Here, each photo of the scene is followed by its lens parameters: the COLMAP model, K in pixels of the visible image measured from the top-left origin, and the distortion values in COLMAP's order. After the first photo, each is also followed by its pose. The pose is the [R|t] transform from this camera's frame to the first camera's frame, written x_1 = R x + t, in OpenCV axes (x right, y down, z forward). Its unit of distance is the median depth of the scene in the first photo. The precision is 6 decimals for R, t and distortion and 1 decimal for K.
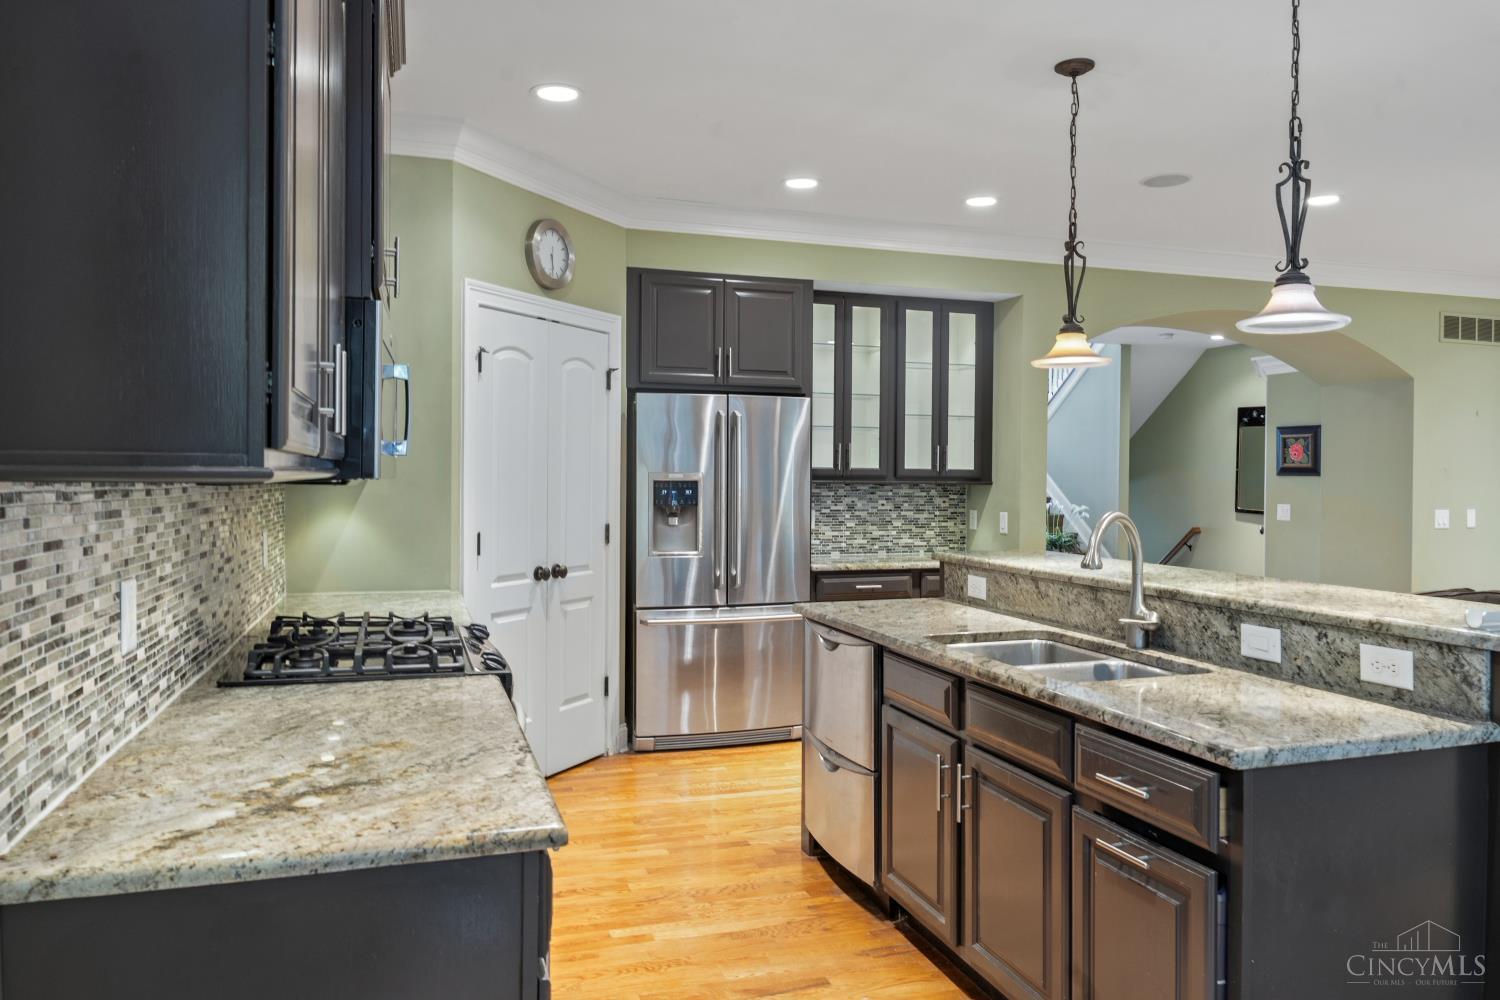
lens RADIAL K [[1048.8, 0, 749.8], [0, 1048.8, 479.9], [0, 0, 1]] dist [-0.000879, -0.001371]
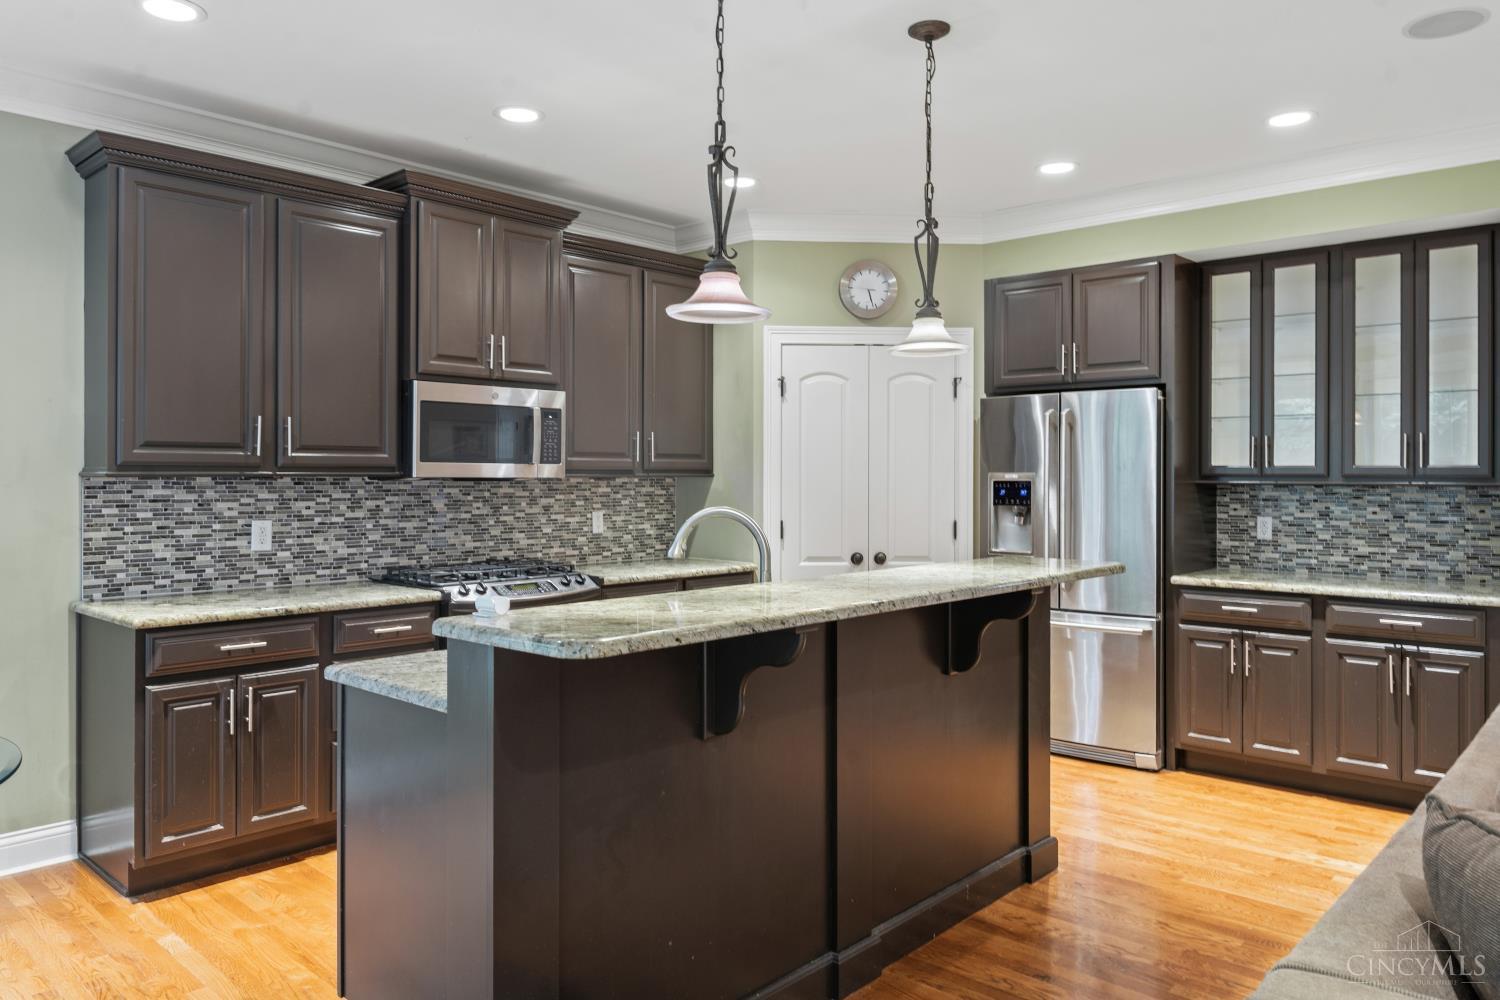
lens RADIAL K [[1030.1, 0, 748.6], [0, 1030.1, 469.6], [0, 0, 1]] dist [-0.003940, -0.003088]
pose [[0.495137, -0.008620, -0.868772, 0.580783], [-0.001115, 0.999944, -0.010556, 0.000416], [0.868814, 0.006196, 0.495100, 0.239770]]
